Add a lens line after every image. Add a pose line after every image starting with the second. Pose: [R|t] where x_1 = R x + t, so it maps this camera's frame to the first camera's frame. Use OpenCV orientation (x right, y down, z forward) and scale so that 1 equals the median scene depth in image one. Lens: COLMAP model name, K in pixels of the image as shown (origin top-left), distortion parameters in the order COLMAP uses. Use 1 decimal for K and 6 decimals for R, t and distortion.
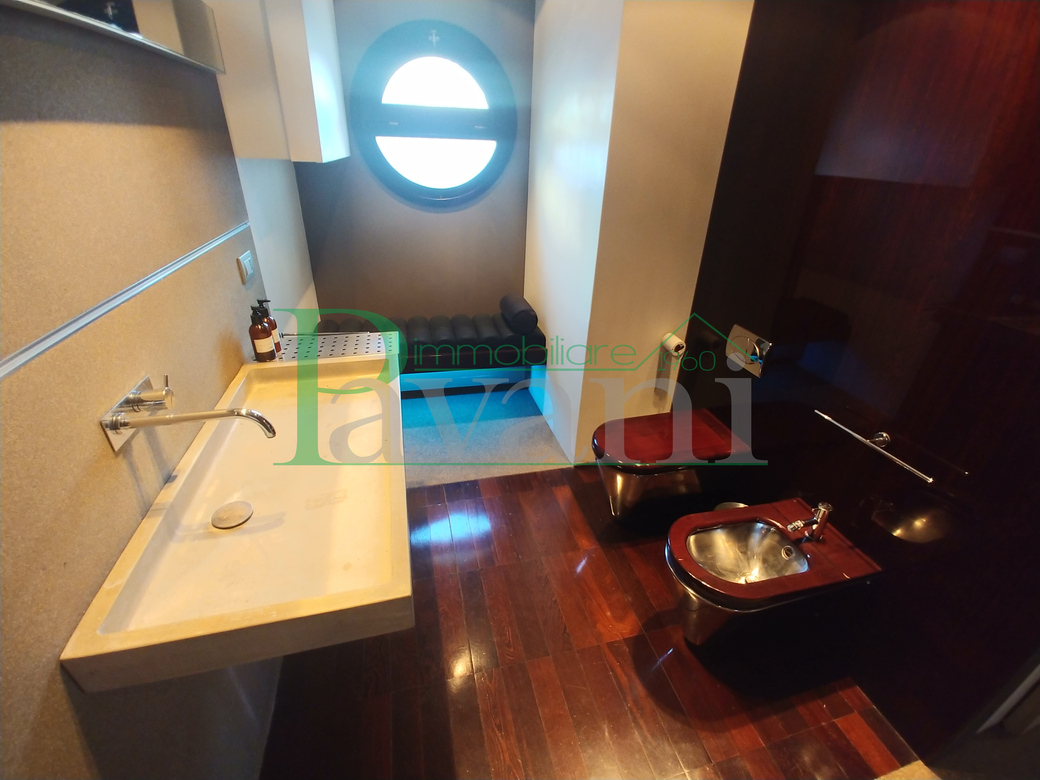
lens RADIAL K [[455.4, 0, 520.6], [0, 455.4, 387.4], [0, 0, 1]] dist [-0.030460, 0.007366]
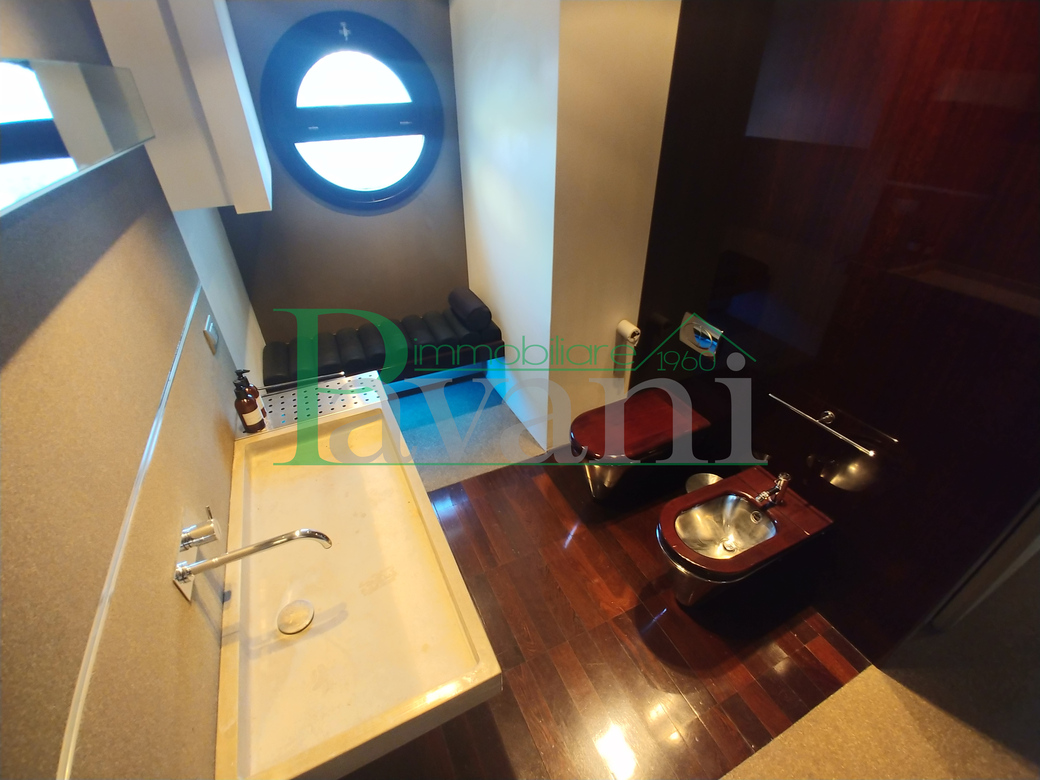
lens RADIAL K [[454.5, 0, 513.1], [0, 454.5, 388.2], [0, 0, 1]] dist [-0.028348, 0.007188]
pose [[0.982012, -0.147254, 0.118193, -0.107357], [0.134669, 0.984961, 0.108243, -0.166884], [-0.132355, -0.090379, 0.987073, -0.033864]]
